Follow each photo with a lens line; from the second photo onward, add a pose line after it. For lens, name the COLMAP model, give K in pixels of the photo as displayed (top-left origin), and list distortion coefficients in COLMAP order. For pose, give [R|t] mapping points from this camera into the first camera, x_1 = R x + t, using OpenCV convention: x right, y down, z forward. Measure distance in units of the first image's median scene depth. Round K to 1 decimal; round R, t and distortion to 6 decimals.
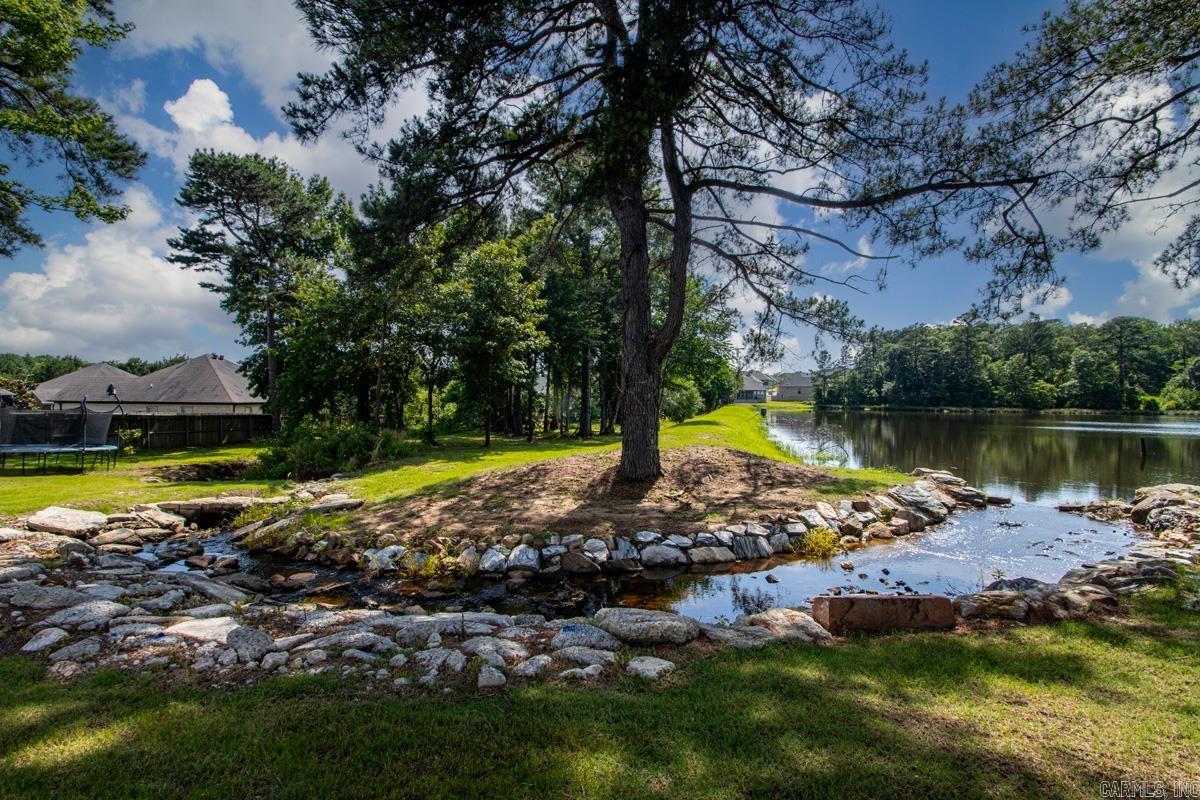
lens RADIAL K [[577.6, 0, 600.0], [0, 577.6, 400.0], [0, 0, 1]] dist [-0.002848, -0.001347]
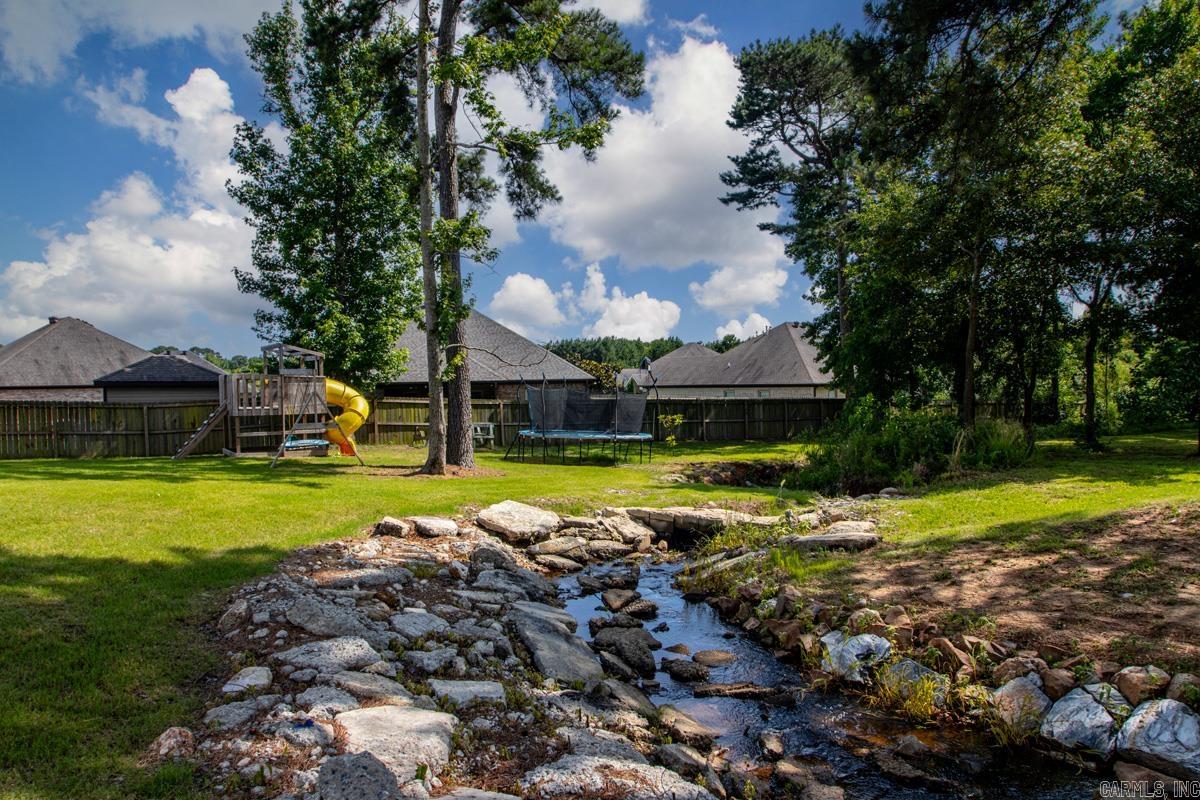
lens RADIAL K [[833.3, 0, 600.0], [0, 833.3, 400.0], [0, 0, 1]] dist [-0.024500, 0.002452]
pose [[0.634385, -0.007406, -0.772981, 0.039431], [0.021399, 0.999739, 0.007984, 0.028715], [0.772721, -0.021606, 0.634378, 0.279619]]
